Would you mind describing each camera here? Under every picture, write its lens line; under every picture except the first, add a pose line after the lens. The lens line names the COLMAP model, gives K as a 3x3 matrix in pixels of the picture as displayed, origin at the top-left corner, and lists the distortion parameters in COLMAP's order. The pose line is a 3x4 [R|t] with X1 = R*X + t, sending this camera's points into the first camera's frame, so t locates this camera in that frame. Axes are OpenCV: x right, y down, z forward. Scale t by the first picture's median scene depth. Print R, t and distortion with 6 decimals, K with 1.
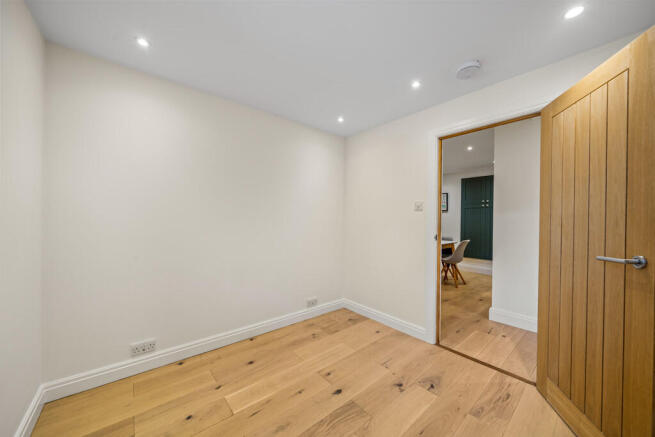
lens RADIAL K [[238.0, 0, 328.2], [0, 238.0, 219.5], [0, 0, 1]] dist [-0.000042, 0.000008]
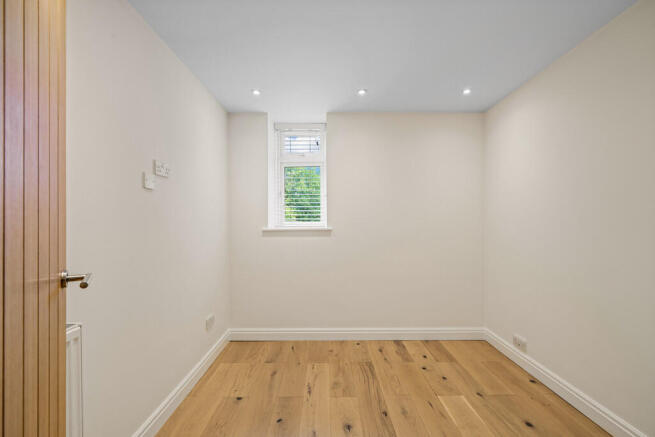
lens RADIAL K [[296.0, 0, 327.1], [0, 296.0, 220.2], [0, 0, 1]] dist [0.000266, -0.000070]
pose [[-0.649663, -0.012386, -0.760122, 0.844769], [-0.006547, 0.999921, -0.010698, 0.003233], [0.760195, -0.001974, -0.649693, 1.257179]]
